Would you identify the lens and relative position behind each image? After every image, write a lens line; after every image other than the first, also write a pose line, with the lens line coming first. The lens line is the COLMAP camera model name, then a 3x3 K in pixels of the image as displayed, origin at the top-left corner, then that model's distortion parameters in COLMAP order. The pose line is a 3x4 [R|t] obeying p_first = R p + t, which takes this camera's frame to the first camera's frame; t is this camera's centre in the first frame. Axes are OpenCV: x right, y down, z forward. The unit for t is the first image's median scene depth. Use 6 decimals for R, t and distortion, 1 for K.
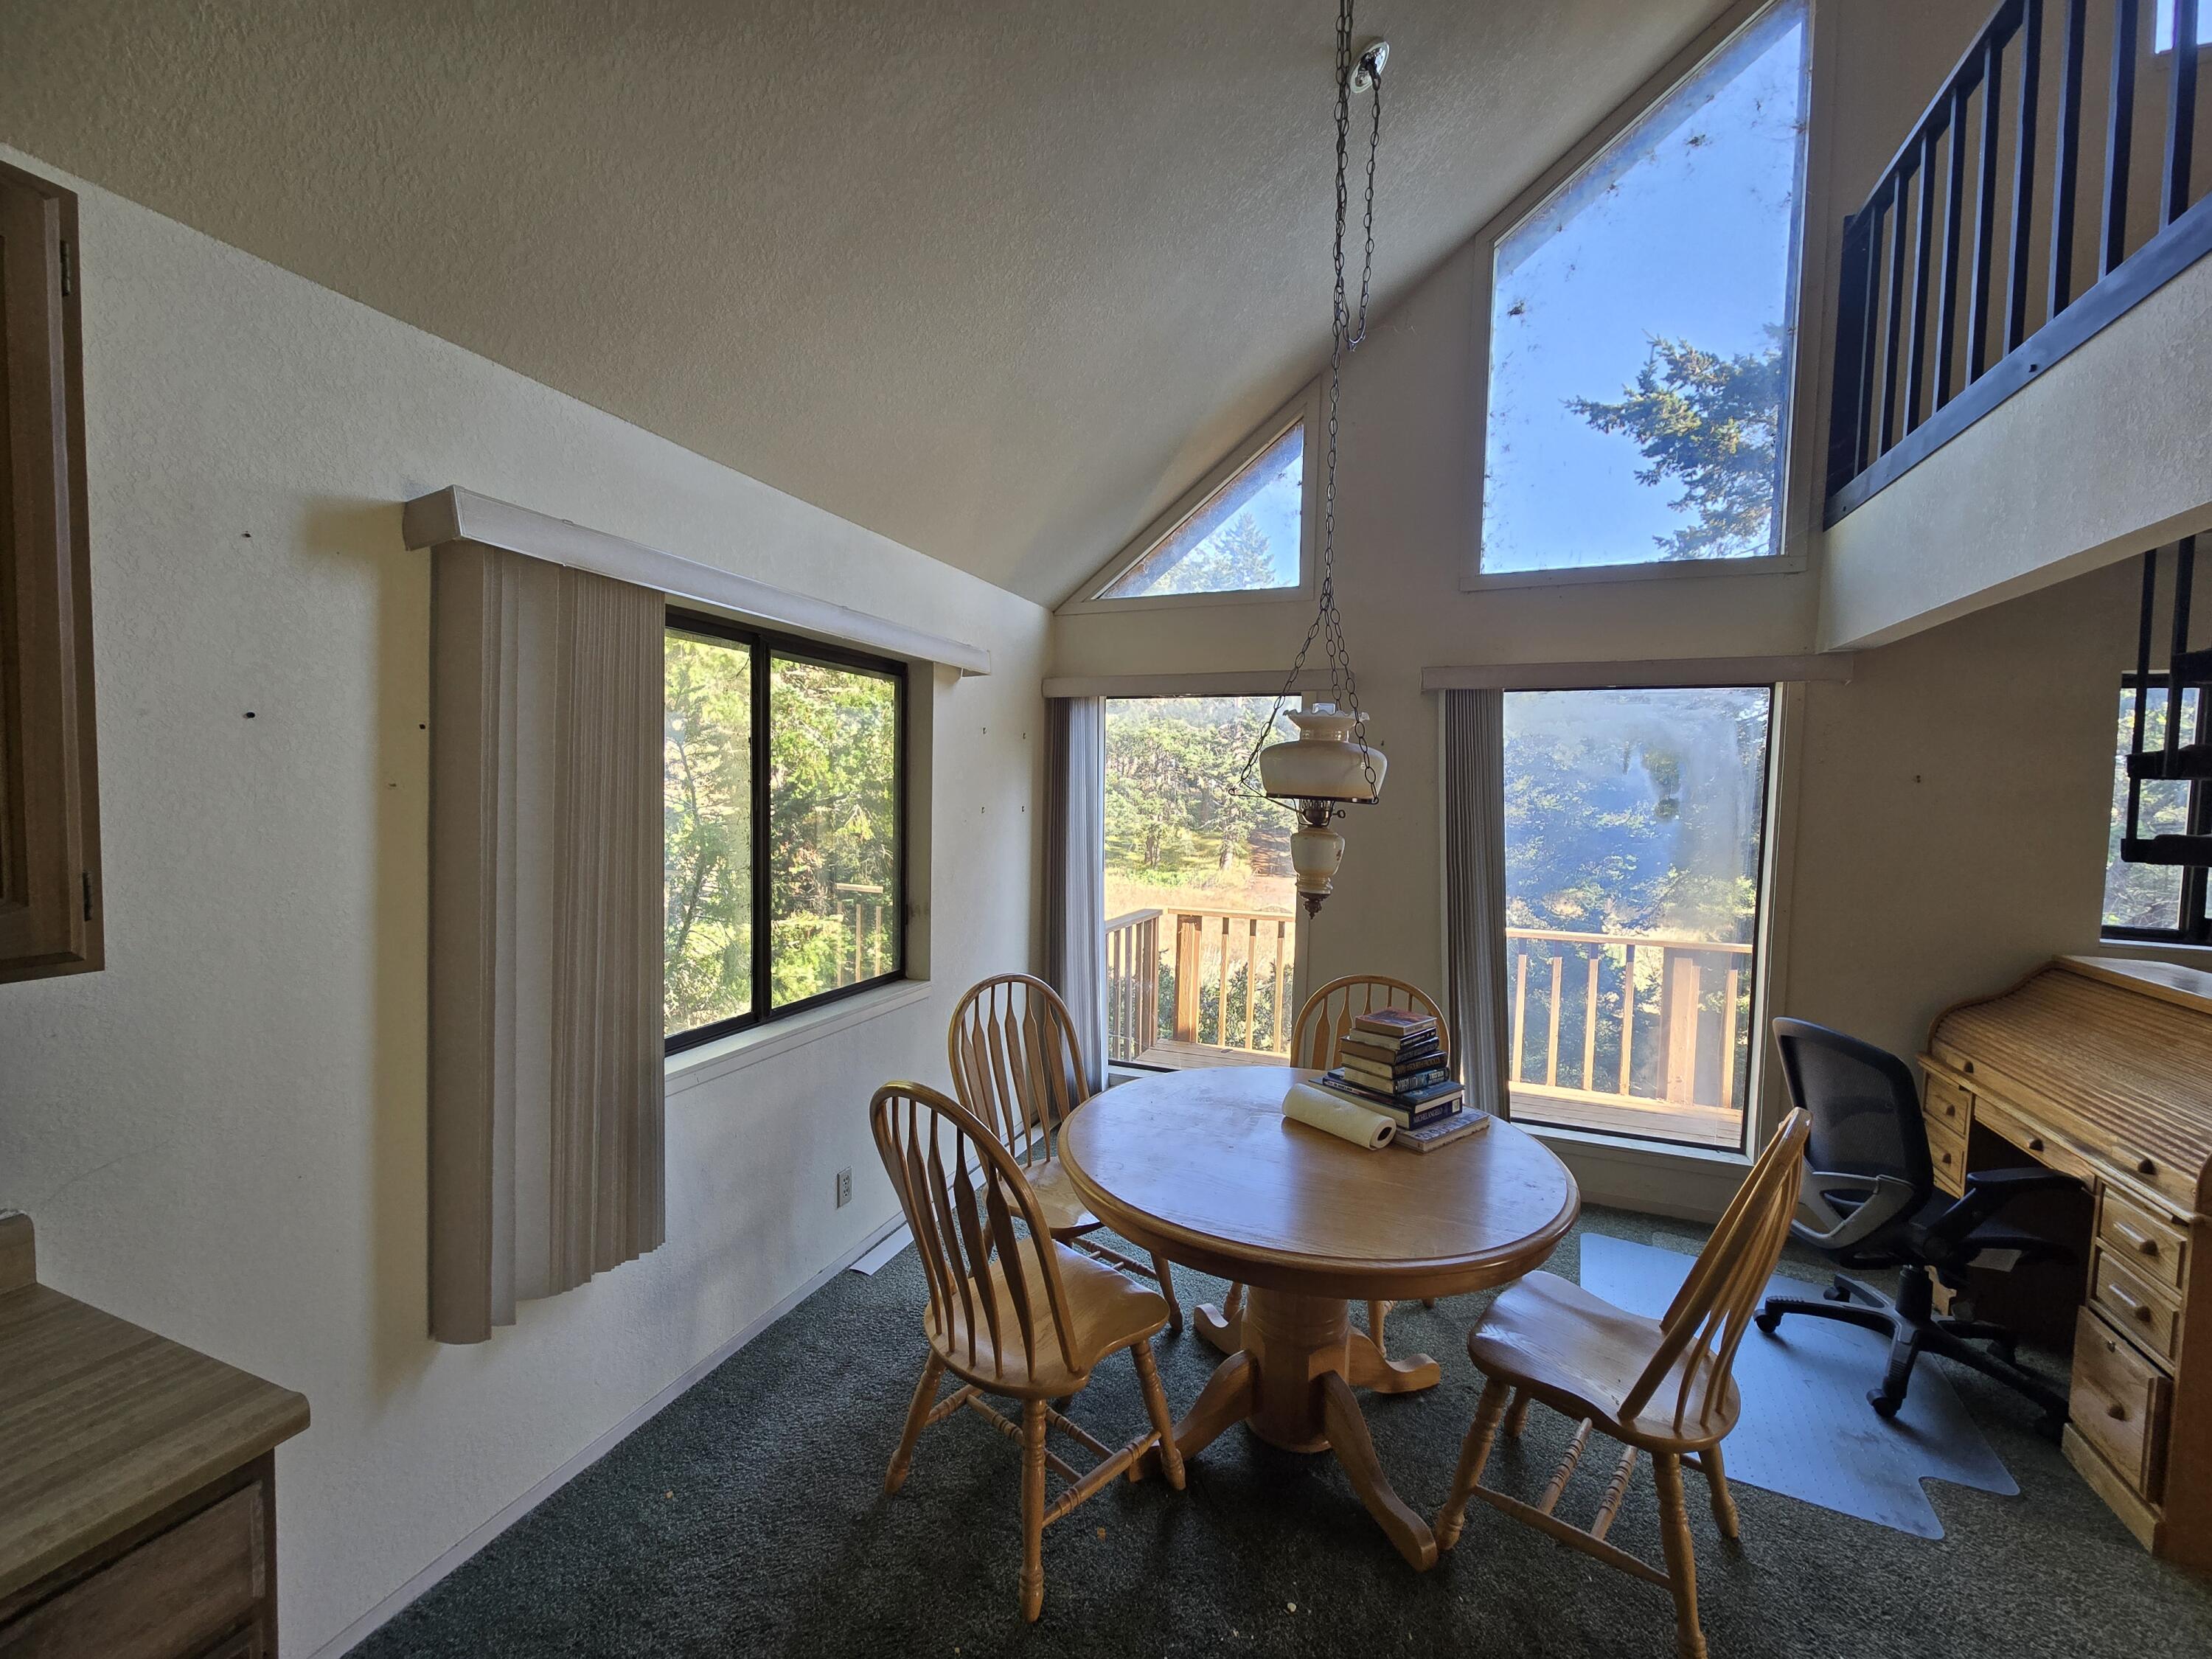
lens RADIAL K [[883.8, 0, 1102.8], [0, 883.8, 831.1], [0, 0, 1]] dist [-0.000588, 0.000022]
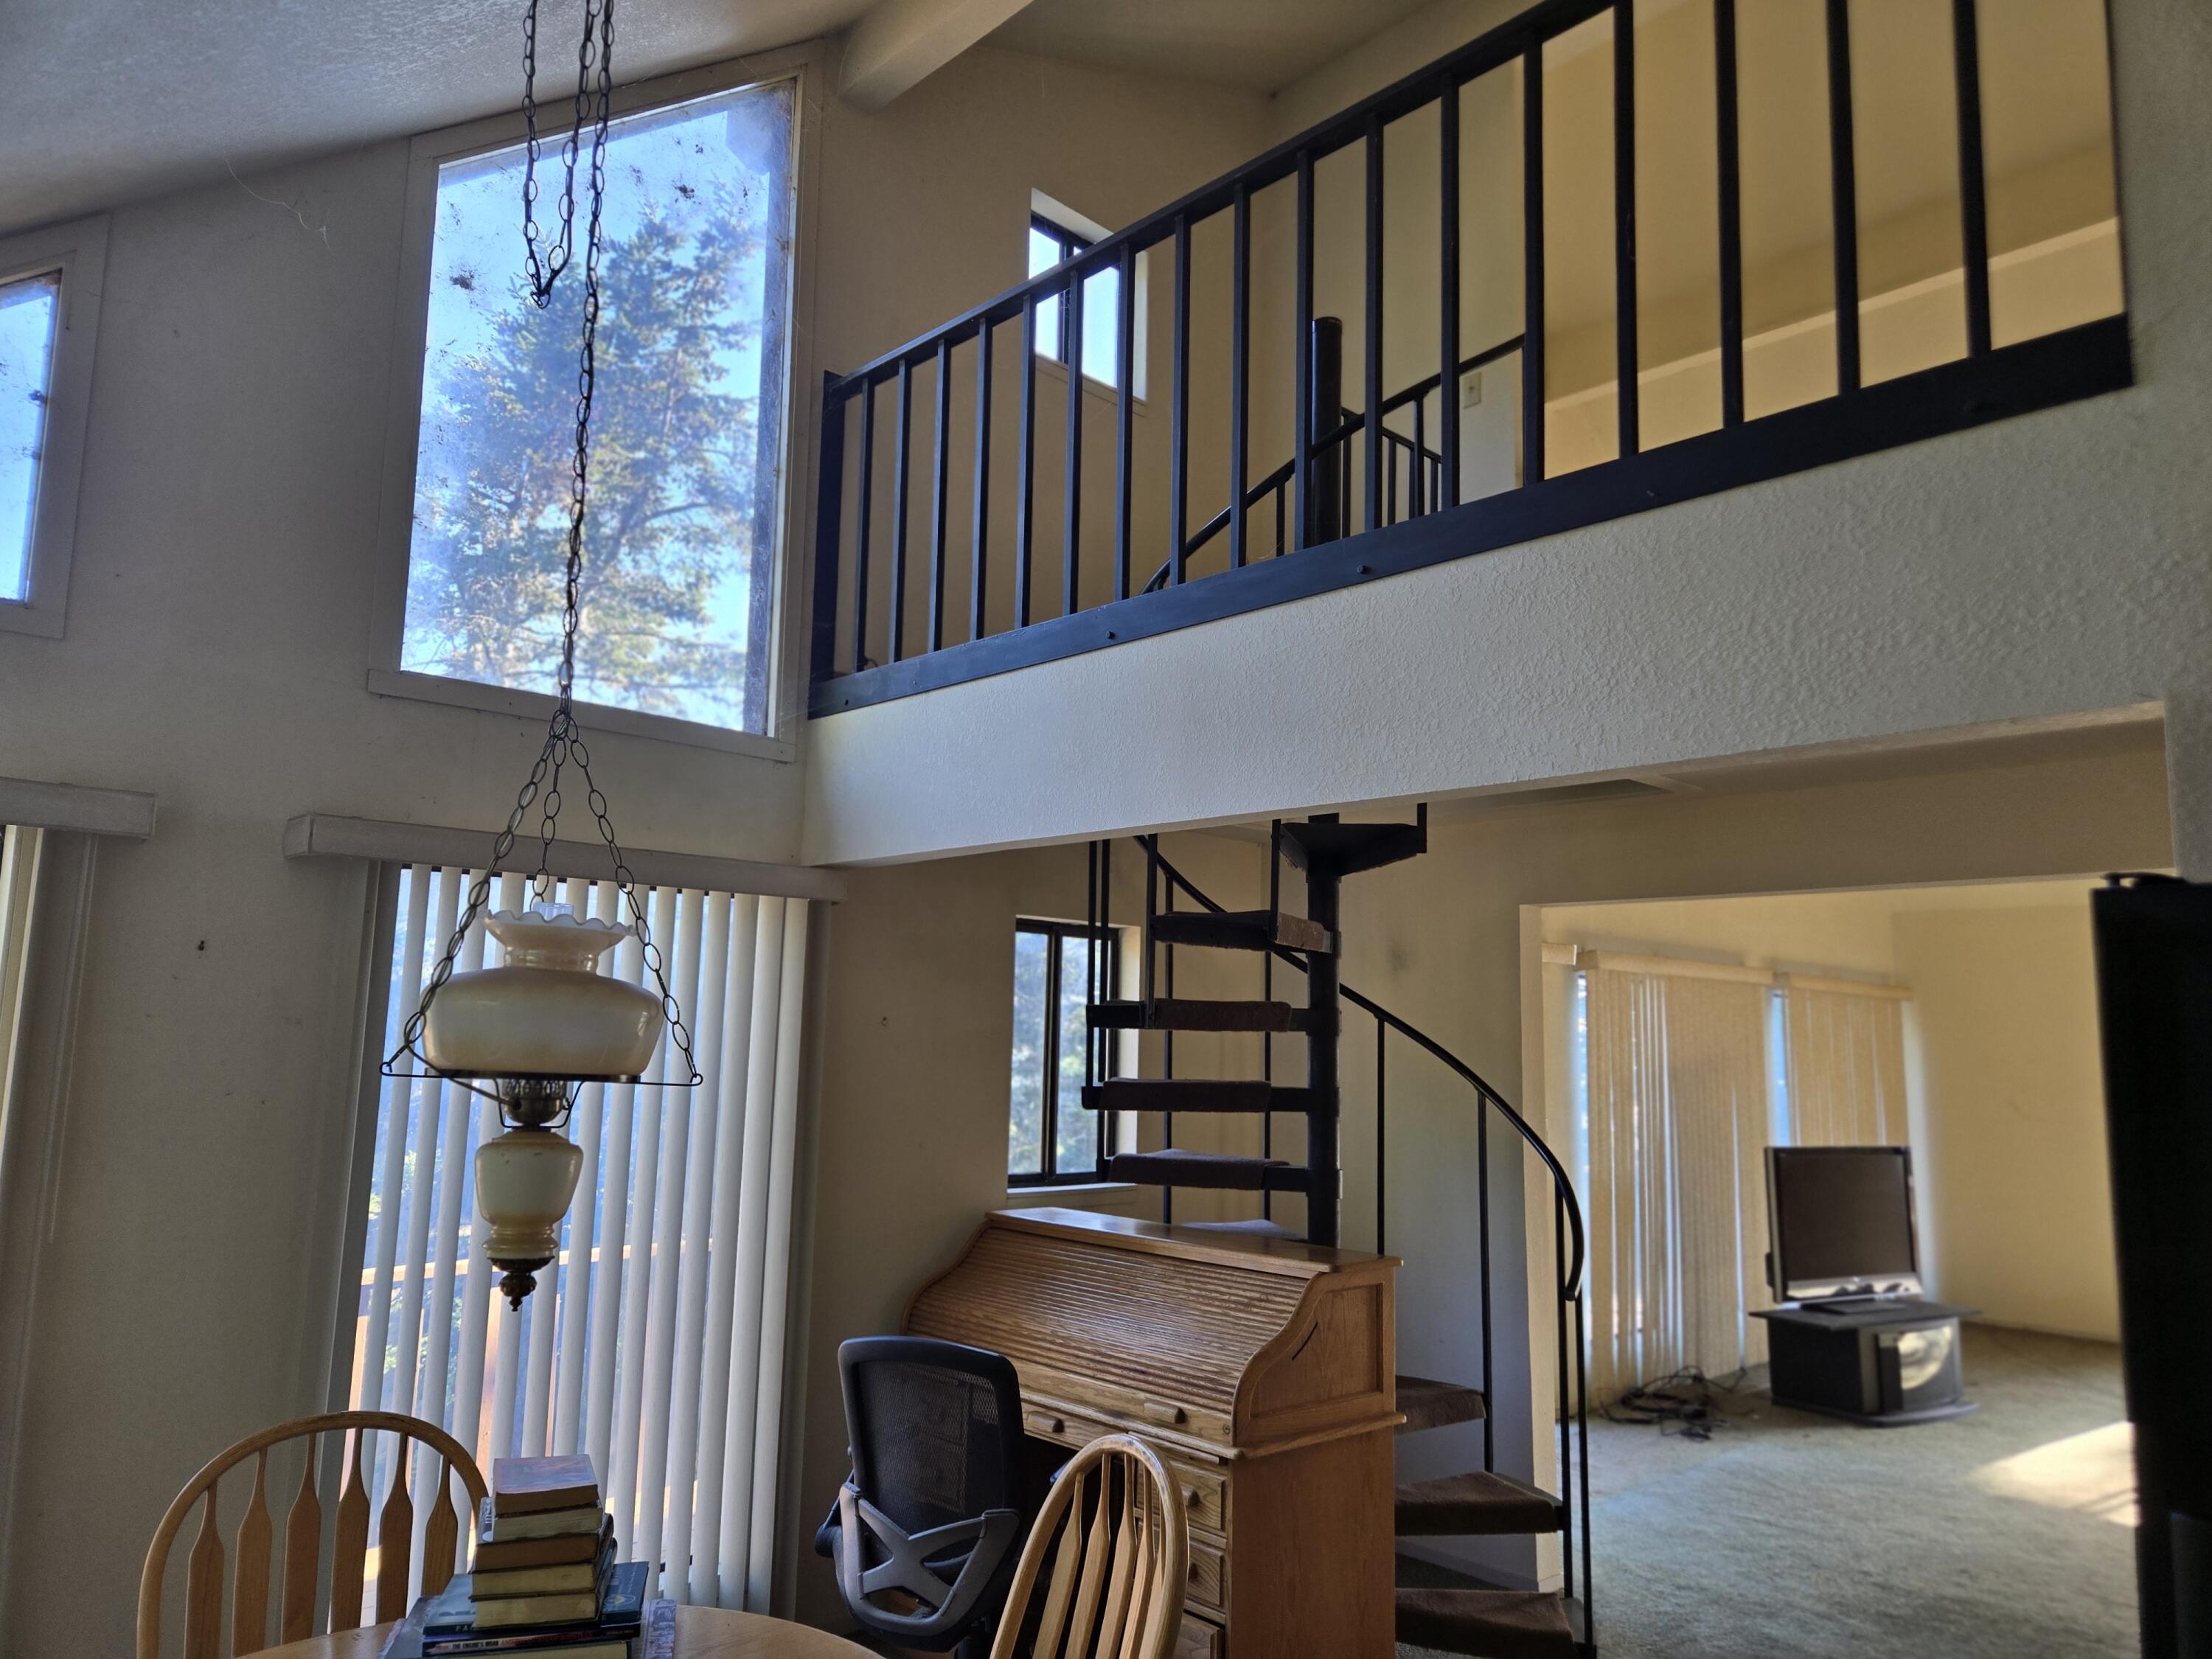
lens RADIAL K [[1453.9, 0, 1099.2], [0, 1453.9, 826.8], [0, 0, 1]] dist [0.032518, -0.003092]
pose [[0.422222, 0.120683, 0.898423, -0.421958], [0.029708, 0.988724, -0.146774, -0.045172], [-0.906006, 0.088662, 0.413876, 0.295172]]
